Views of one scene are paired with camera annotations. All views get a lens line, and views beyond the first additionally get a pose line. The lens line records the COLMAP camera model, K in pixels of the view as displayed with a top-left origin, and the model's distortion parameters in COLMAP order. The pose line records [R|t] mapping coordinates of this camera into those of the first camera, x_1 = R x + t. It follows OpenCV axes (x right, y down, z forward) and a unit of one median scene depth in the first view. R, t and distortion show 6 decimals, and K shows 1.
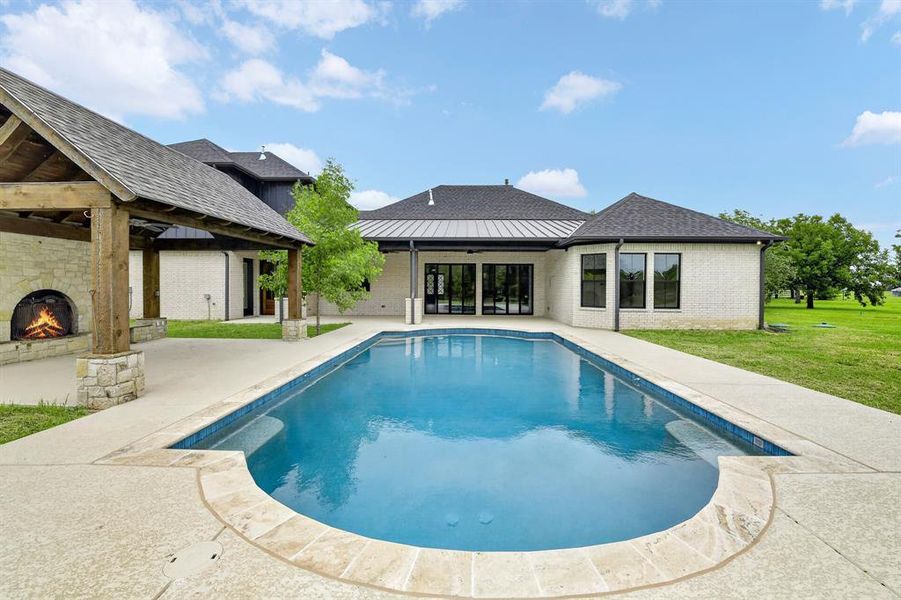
lens RADIAL K [[374.4, 0, 454.8], [0, 374.4, 296.8], [0, 0, 1]] dist [-0.021943, -0.000338]
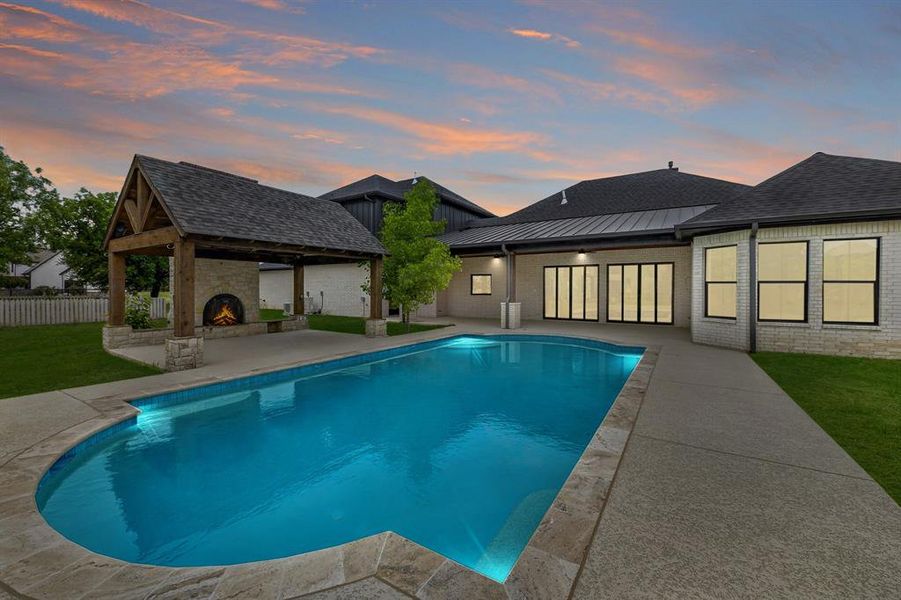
lens RADIAL K [[364.1, 0, 450.3], [0, 364.1, 291.3], [0, 0, 1]] dist [-0.019876, -0.000368]
pose [[0.852205, -0.001749, -0.523205, 0.467664], [-0.009070, 0.999795, -0.018116, -0.010766], [0.523129, 0.020184, 0.852014, 0.175752]]
